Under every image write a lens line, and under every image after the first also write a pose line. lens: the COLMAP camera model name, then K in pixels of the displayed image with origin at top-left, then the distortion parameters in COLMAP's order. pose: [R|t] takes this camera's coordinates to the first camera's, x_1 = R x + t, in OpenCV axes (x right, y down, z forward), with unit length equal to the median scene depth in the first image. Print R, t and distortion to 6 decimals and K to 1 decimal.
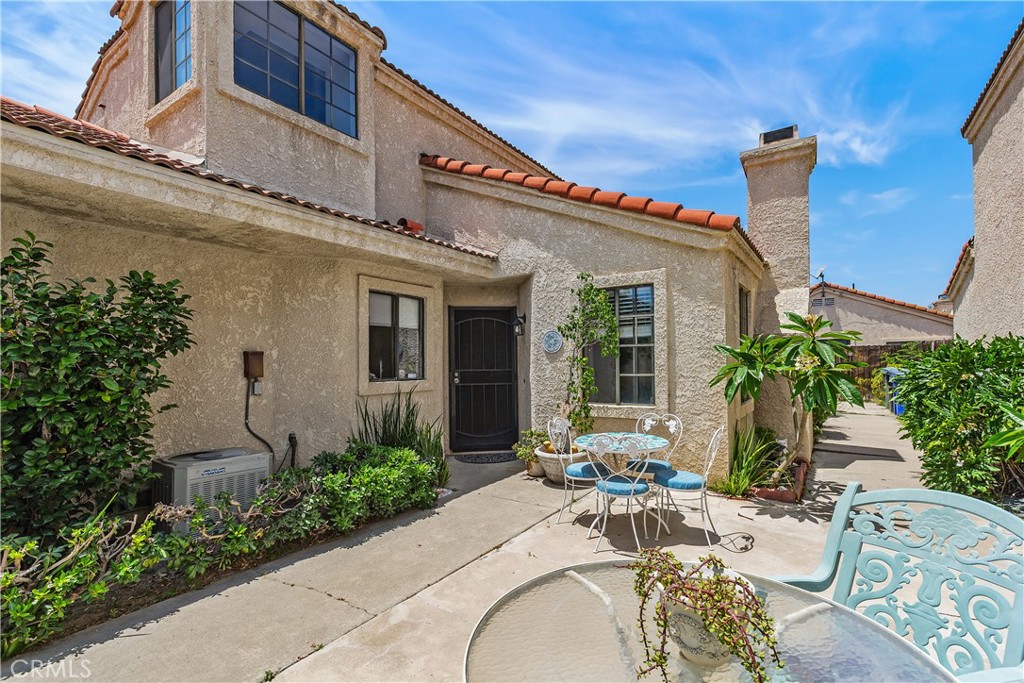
lens RADIAL K [[472.5, 0, 508.6], [0, 472.5, 358.2], [0, 0, 1]] dist [-0.001233, 0.000127]
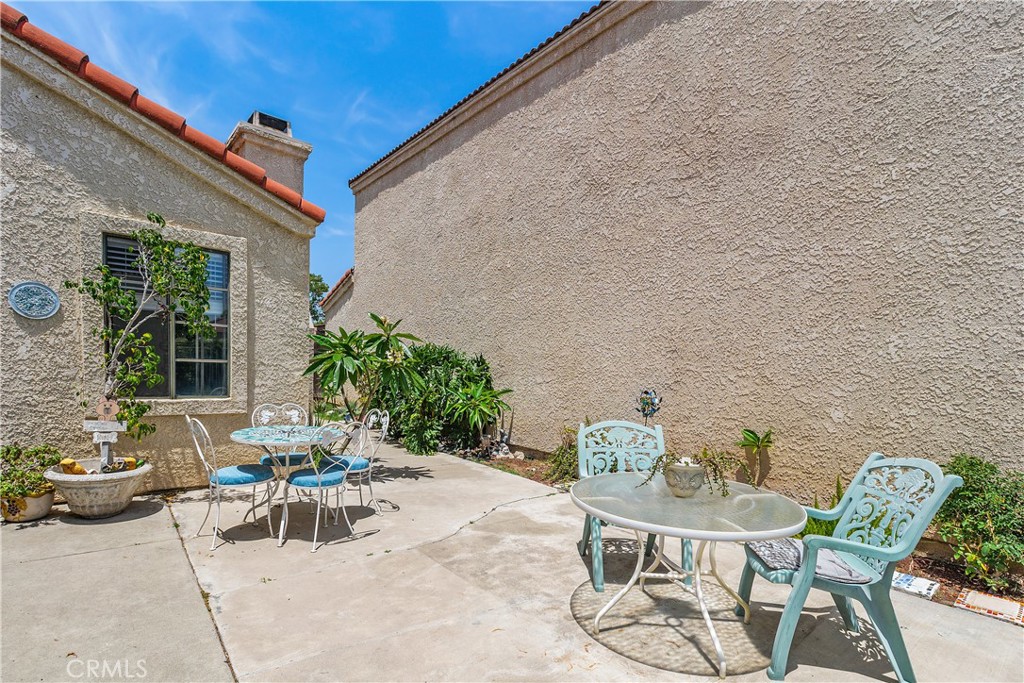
lens RADIAL K [[489.4, 0, 525.9], [0, 489.4, 406.8], [0, 0, 1]] dist [0.002017, -0.000199]
pose [[0.258173, -0.052606, 0.964665, -0.408961], [-0.054598, 0.996126, 0.068934, 0.026462], [-0.964555, -0.070466, 0.254301, 0.247656]]
